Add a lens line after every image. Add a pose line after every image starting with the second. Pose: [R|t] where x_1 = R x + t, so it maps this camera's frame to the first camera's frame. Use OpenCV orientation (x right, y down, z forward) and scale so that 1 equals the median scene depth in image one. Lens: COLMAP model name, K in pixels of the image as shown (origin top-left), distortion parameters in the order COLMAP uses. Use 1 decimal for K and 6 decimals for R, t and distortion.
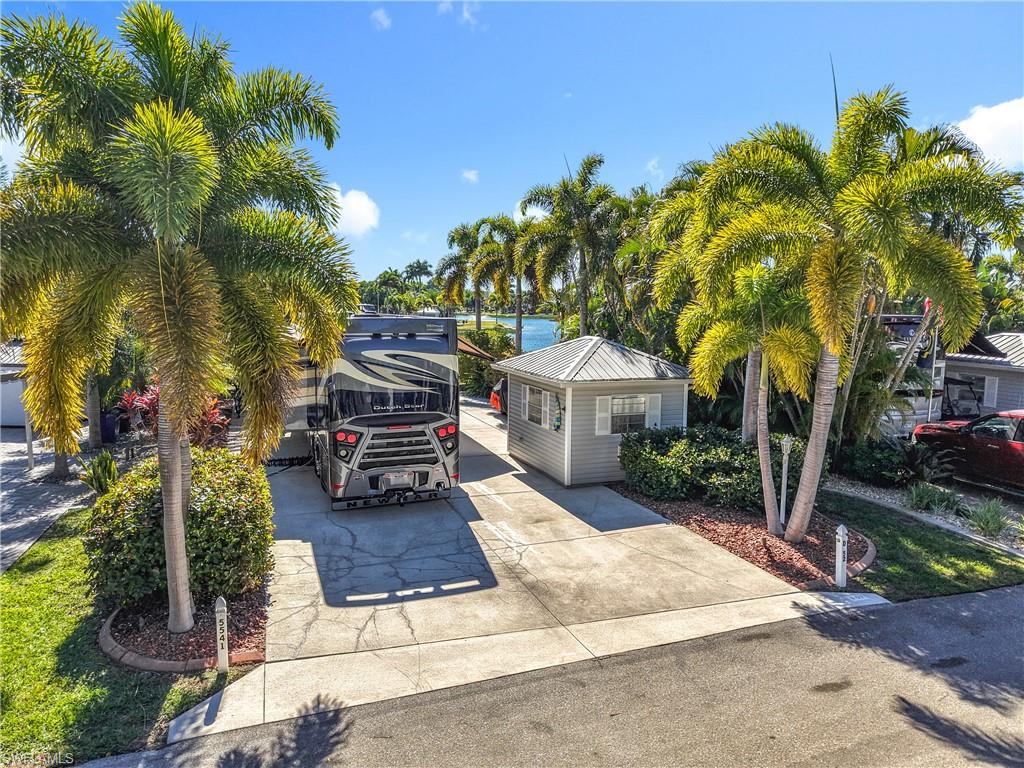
lens RADIAL K [[686.7, 0, 506.6], [0, 686.7, 380.8], [0, 0, 1]] dist [0.010940, -0.007186]
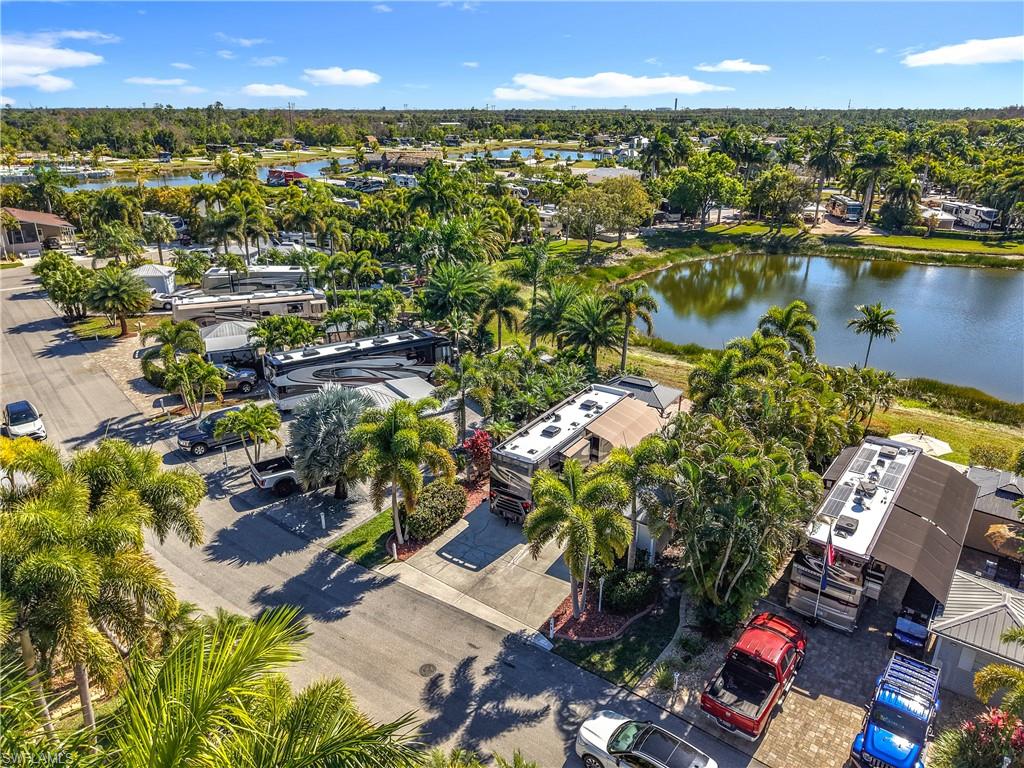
lens RADIAL K [[686.7, 0, 504.9], [0, 686.7, 400.8], [0, 0, 1]] dist [0.010940, -0.007186]
pose [[0.596695, 0.310664, -0.739893, 1.651024], [-0.092566, 0.942514, 0.321089, -1.115770], [0.797111, -0.123103, 0.591151, -0.477892]]
